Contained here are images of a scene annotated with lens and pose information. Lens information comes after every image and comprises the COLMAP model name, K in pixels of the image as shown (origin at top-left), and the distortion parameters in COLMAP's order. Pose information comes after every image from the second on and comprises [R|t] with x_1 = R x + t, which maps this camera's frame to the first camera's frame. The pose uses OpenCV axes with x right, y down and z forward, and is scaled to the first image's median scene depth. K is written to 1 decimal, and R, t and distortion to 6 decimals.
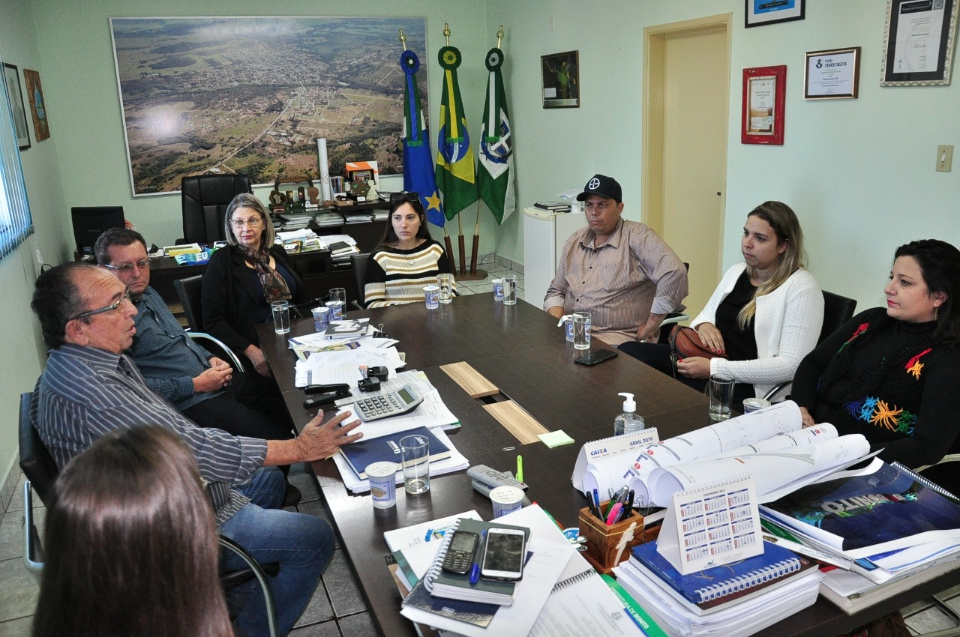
lens RADIAL K [[742.9, 0, 482.0], [0, 742.9, 319.1], [0, 0, 1]] dist [-0.160094, 0.119909]
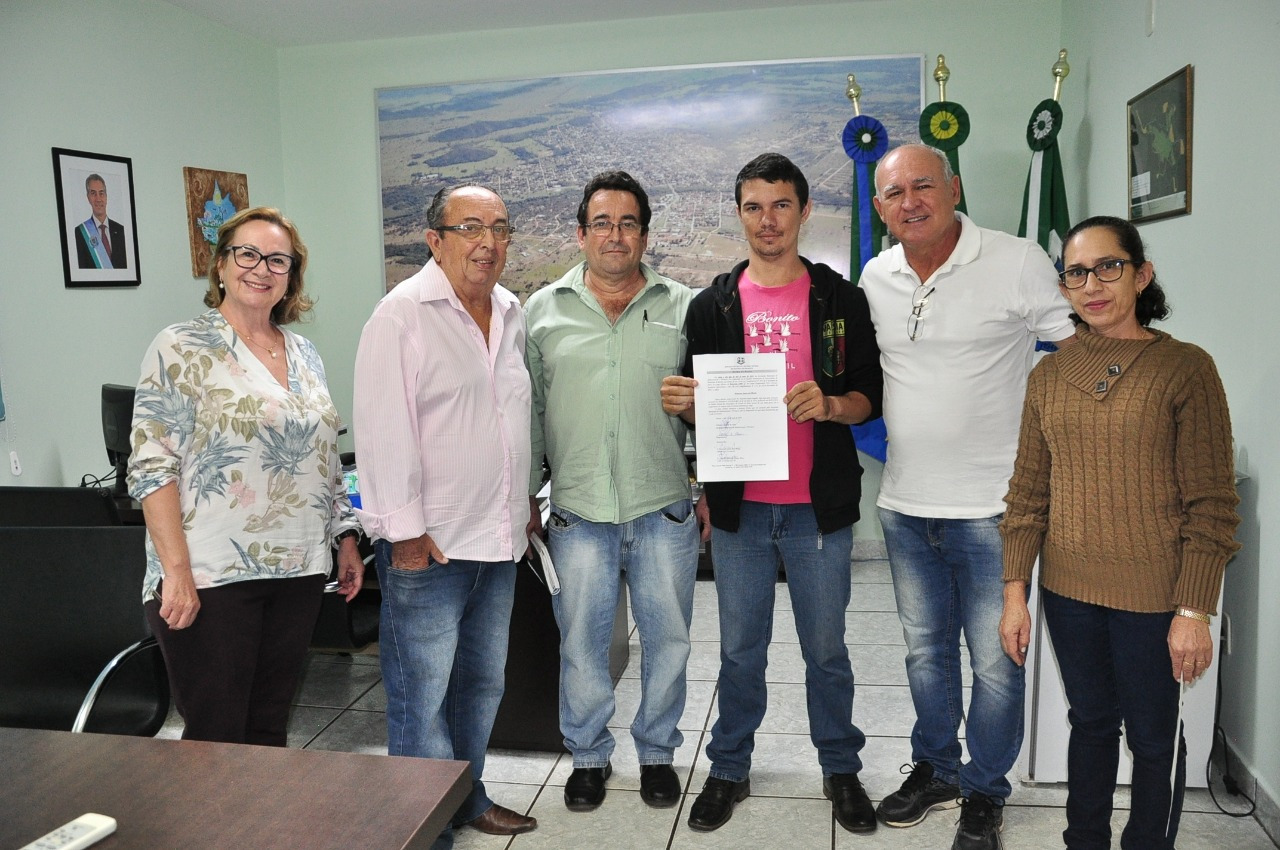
lens RADIAL K [[1032.5, 0, 640.0], [0, 1032.5, 425.0], [0, 0, 1]] dist [-0.155705, 0.155040]
pose [[0.837273, 0.078697, -0.541092, 0.160633], [-0.147932, 0.985286, -0.085606, -0.080904], [0.526393, 0.151720, 0.836595, 0.375314]]
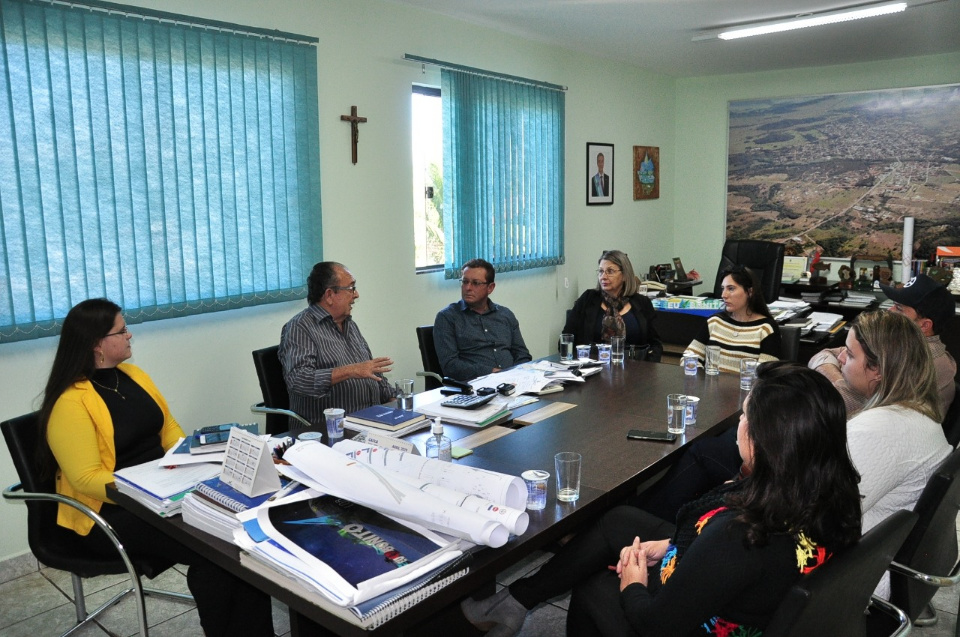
lens RADIAL K [[742.9, 0, 482.0], [0, 742.9, 319.1], [0, 0, 1]] dist [-0.160094, 0.119909]
pose [[0.463657, 0.167583, -0.870022, 0.343472], [-0.247622, 0.967330, 0.054363, -0.037464], [0.850709, 0.190231, 0.490007, 0.122860]]
